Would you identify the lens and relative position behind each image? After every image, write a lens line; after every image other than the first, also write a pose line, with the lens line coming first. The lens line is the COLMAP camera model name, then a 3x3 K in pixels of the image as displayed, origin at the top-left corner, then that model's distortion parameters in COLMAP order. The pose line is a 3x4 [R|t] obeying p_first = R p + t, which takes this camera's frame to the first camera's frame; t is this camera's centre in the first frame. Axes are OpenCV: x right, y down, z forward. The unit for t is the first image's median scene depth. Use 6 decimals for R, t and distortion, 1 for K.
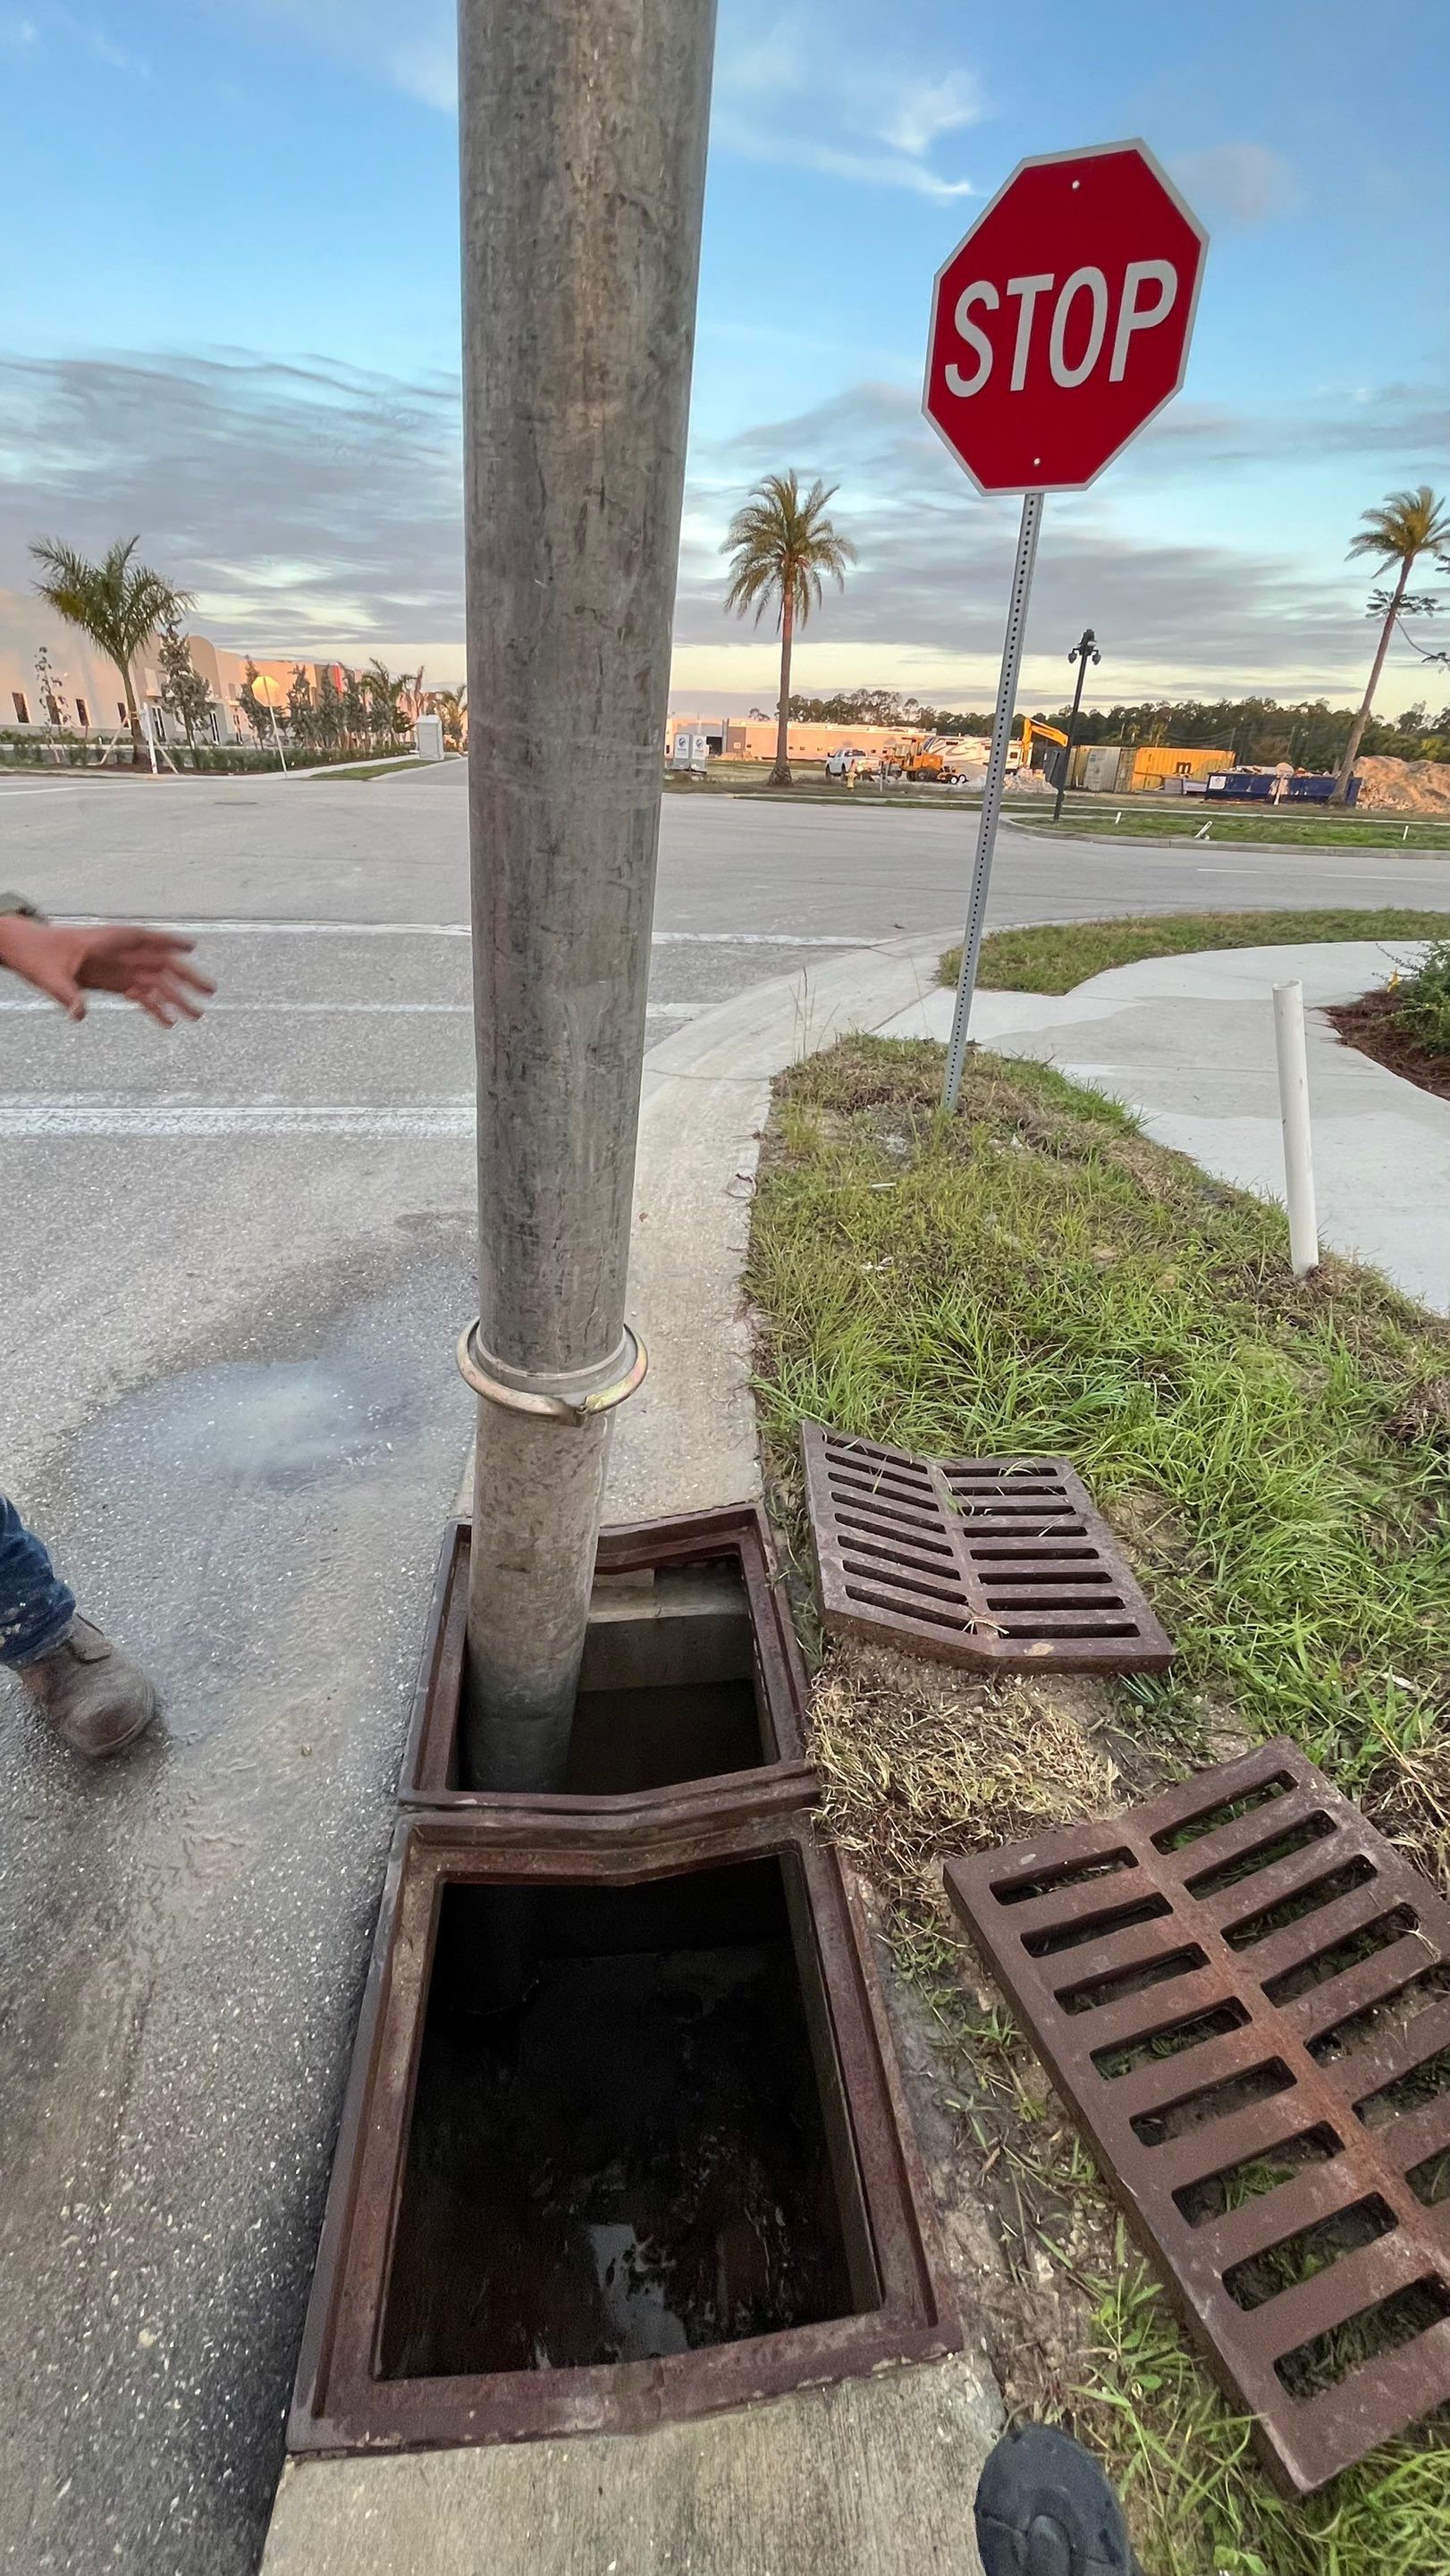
lens RADIAL K [[1024.1, 0, 726.1], [0, 1024.1, 1290.6], [0, 0, 1]] dist [0.000686, -0.002053]
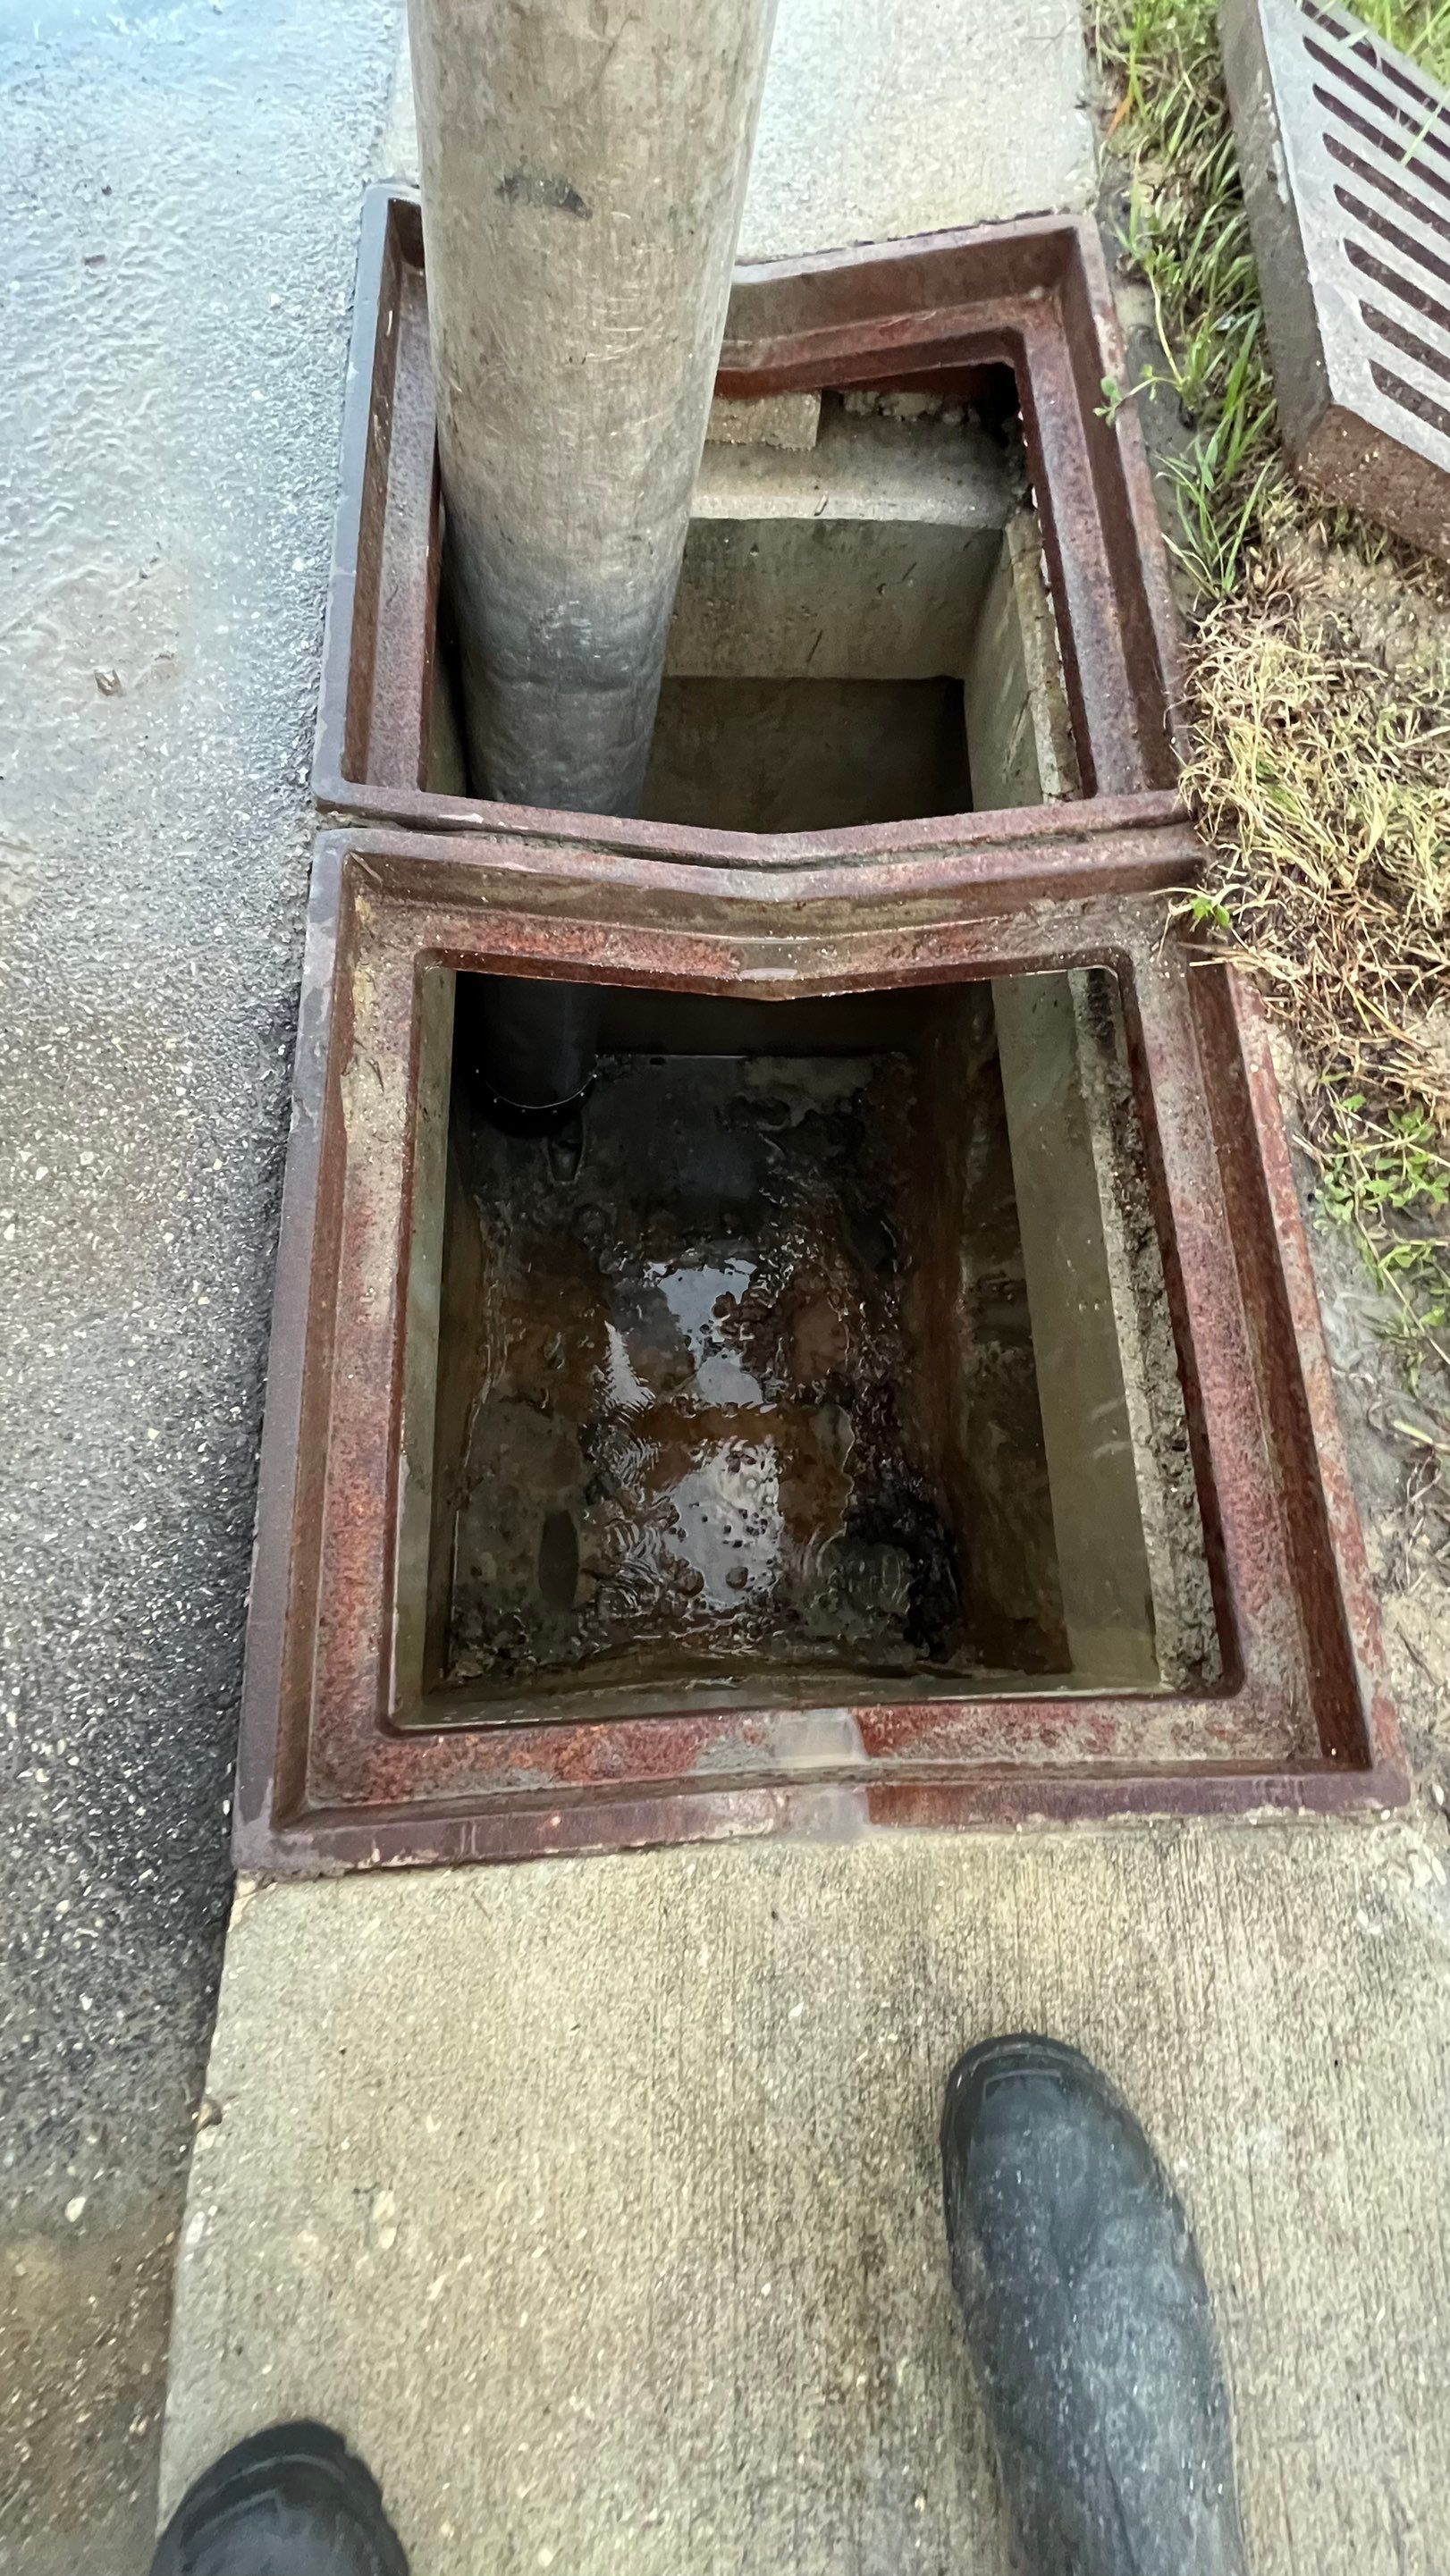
lens RADIAL K [[1024.1, 0, 722.7], [0, 1024.1, 1291.7], [0, 0, 1]] dist [0.000686, -0.002053]
pose [[0.996329, 0.085508, -0.004027, -0.118120], [-0.055024, 0.675752, 0.735072, 0.307981], [0.065575, -0.732152, 0.677977, 0.552789]]
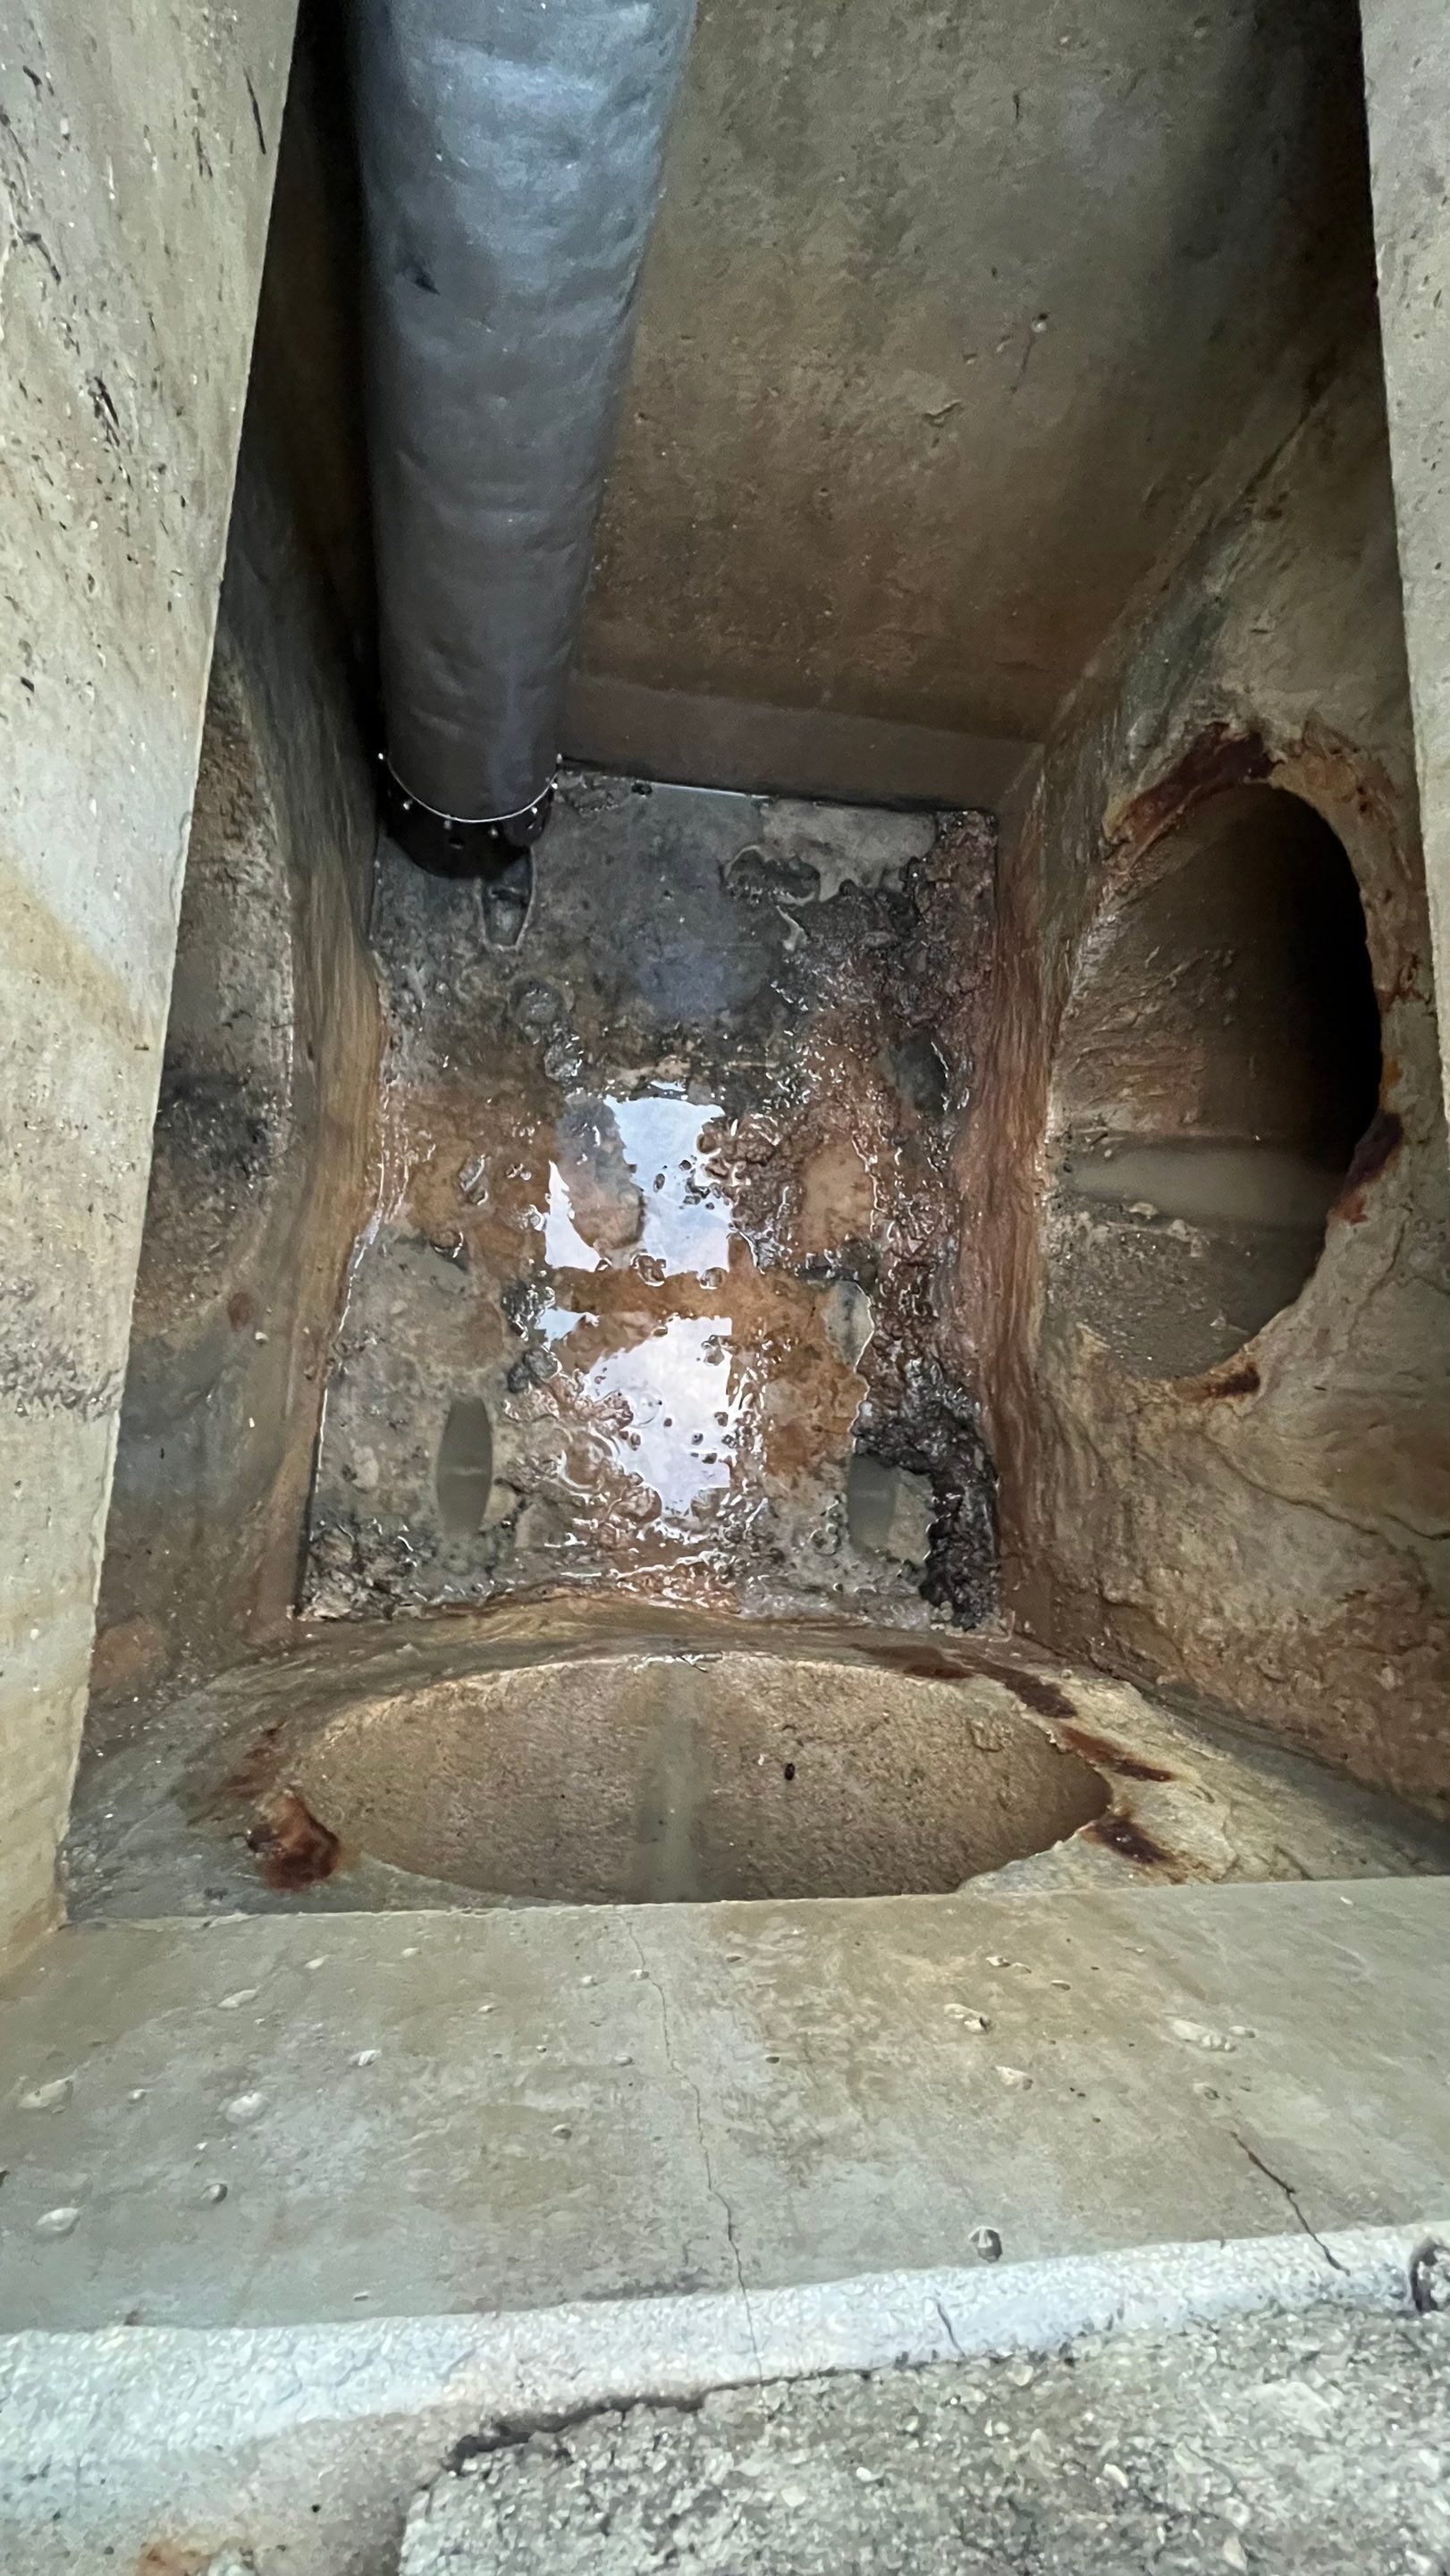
lens RADIAL K [[1024.1, 0, 716.4], [0, 1024.1, 1290.1], [0, 0, 1]] dist [0.000686, -0.002053]
pose [[0.984952, 0.158473, 0.068967, -0.166057], [-0.148731, 0.573949, 0.805271, 0.631322], [0.088030, -0.803411, 0.588881, 0.775534]]
